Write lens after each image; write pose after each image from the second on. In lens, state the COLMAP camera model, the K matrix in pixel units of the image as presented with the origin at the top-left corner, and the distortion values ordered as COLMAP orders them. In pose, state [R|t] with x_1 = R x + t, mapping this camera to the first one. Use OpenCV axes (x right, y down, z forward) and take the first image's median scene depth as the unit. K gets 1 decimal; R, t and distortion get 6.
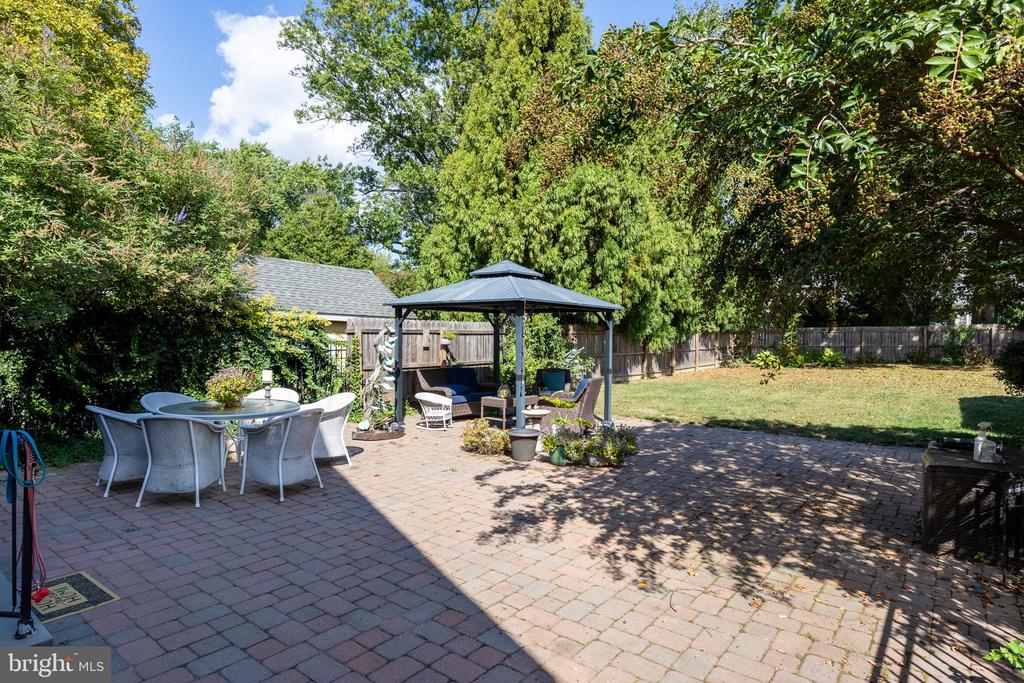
lens RADIAL K [[569.4, 0, 510.7], [0, 569.4, 338.5], [0, 0, 1]] dist [-0.007048, -0.000713]
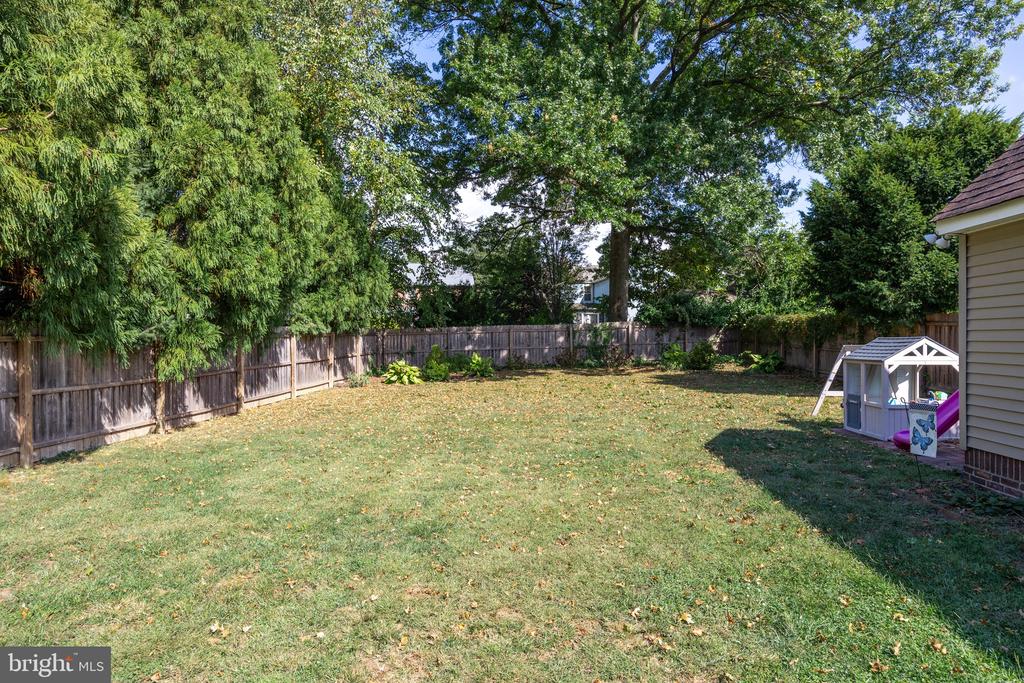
lens RADIAL K [[569.4, 0, 510.8], [0, 569.4, 340.4], [0, 0, 1]] dist [-0.007048, -0.000713]
pose [[0.827949, -0.019124, 0.560477, 0.233711], [0.019898, 0.999791, 0.004721, -0.004192], [-0.560450, 0.007243, 0.828157, 0.470624]]
